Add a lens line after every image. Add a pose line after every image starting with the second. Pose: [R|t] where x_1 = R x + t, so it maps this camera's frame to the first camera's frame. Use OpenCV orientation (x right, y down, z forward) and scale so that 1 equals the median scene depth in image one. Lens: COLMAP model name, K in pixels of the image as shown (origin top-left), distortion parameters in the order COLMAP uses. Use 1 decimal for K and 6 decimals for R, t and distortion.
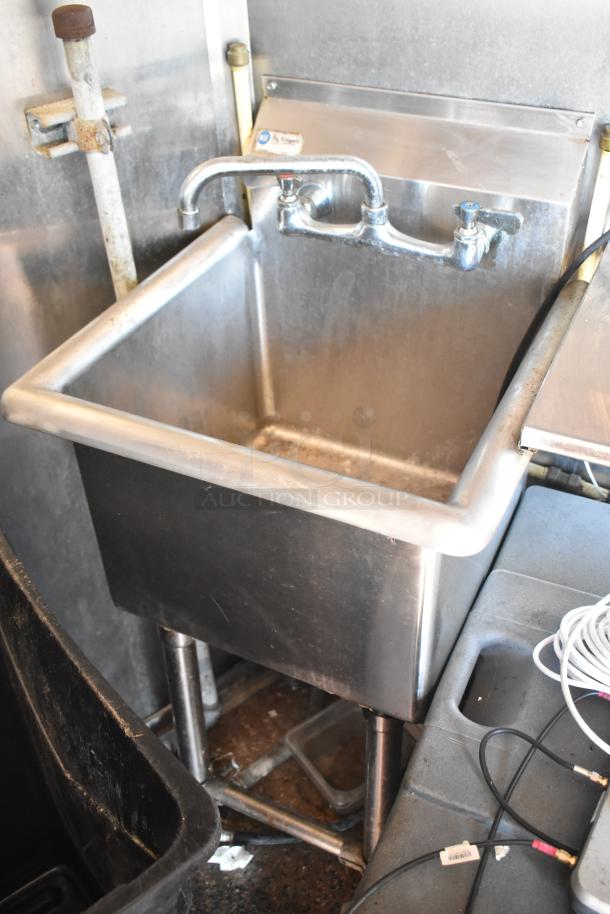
lens RADIAL K [[819.9, 0, 305.0], [0, 819.9, 457.0], [0, 0, 1]] dist [0.092934, -0.003093]
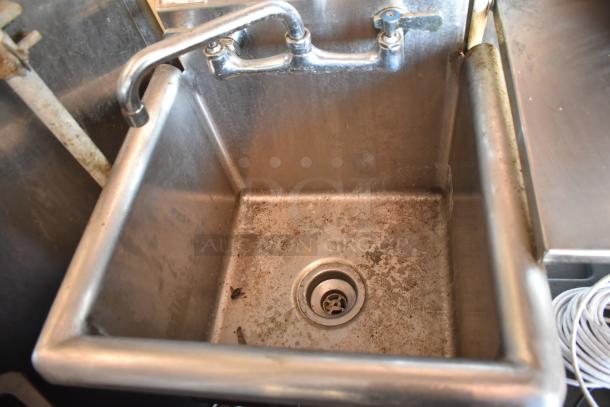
lens RADIAL K [[449.0, 0, 305.0], [0, 449.0, 203.5], [0, 0, 1]] dist [0.059293, 0.005420]
pose [[0.930953, -0.351538, 0.098728, -0.041031], [0.321515, 0.917359, 0.234690, -0.236384], [-0.173072, -0.186743, 0.967044, 0.384329]]
